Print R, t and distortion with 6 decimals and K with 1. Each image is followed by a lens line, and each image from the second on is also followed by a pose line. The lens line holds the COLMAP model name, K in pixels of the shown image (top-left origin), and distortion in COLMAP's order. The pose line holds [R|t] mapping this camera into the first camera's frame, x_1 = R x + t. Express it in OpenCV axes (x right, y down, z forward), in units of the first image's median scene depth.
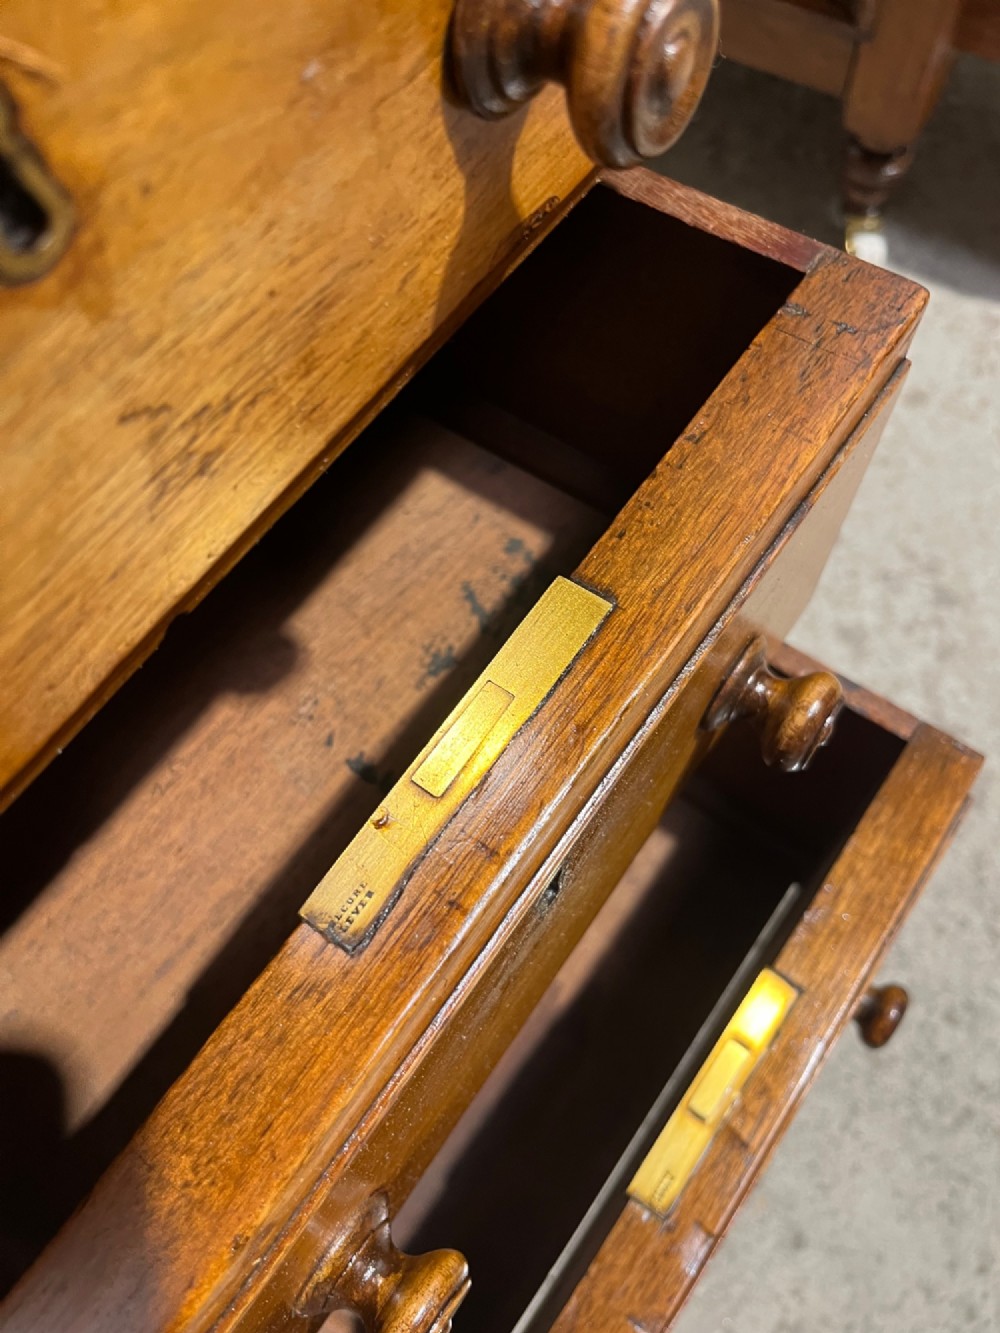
lens RADIAL K [[1011.5, 0, 501.7], [0, 1011.5, 674.4], [0, 0, 1]] dist [0.056812, -0.084090]
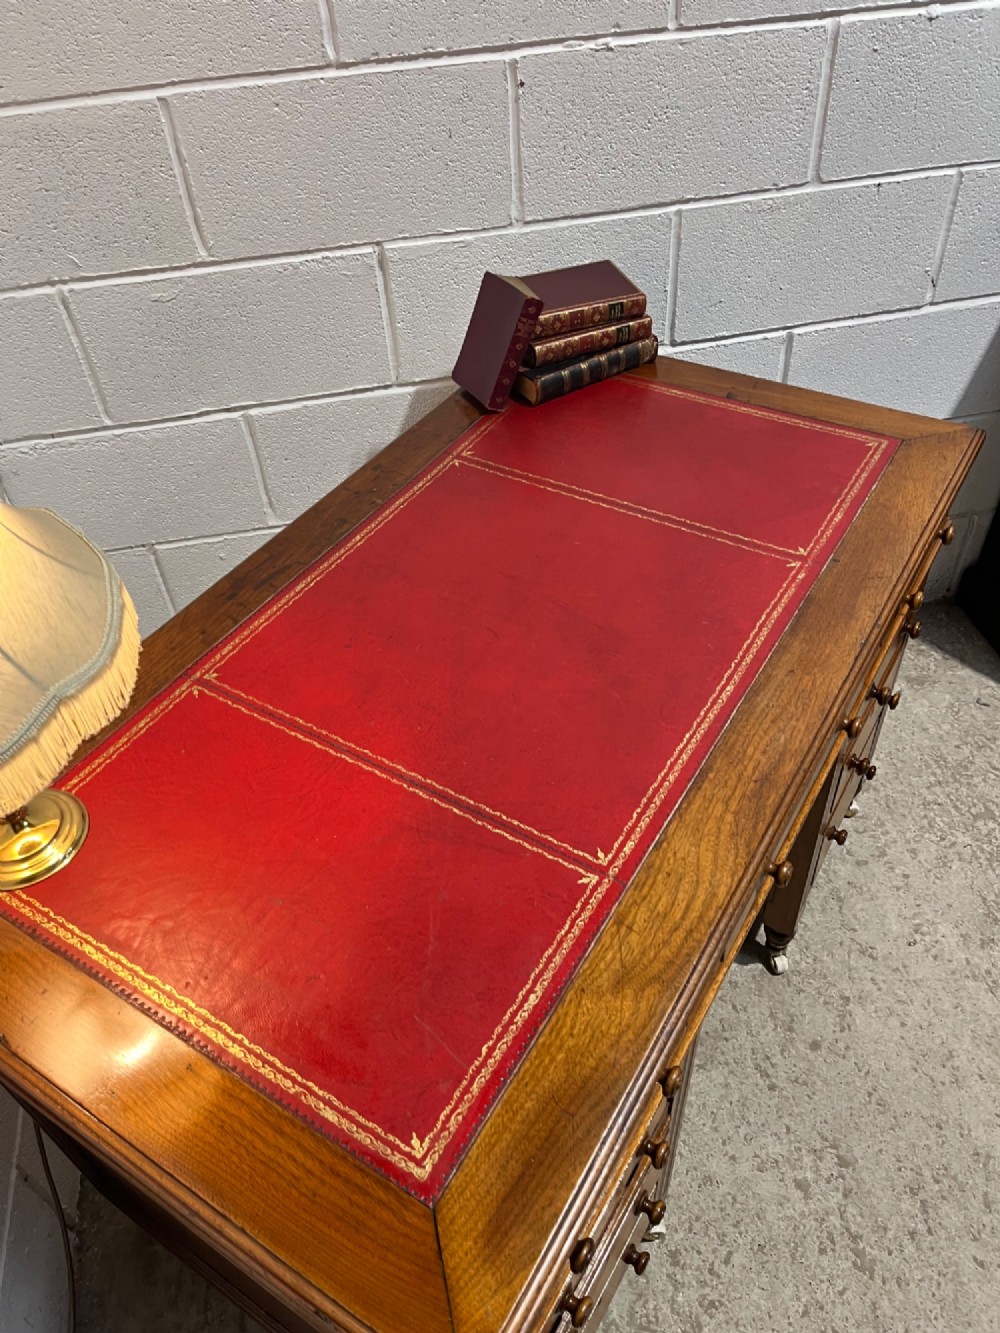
lens RADIAL K [[1011.5, 0, 504.3], [0, 1011.5, 662.8], [0, 0, 1]] dist [0.056812, -0.084090]
pose [[0.997739, -0.029442, 0.060416, -0.438789], [0.049462, 0.930289, -0.363477, -0.371976], [-0.045503, 0.365644, 0.929642, -1.594301]]
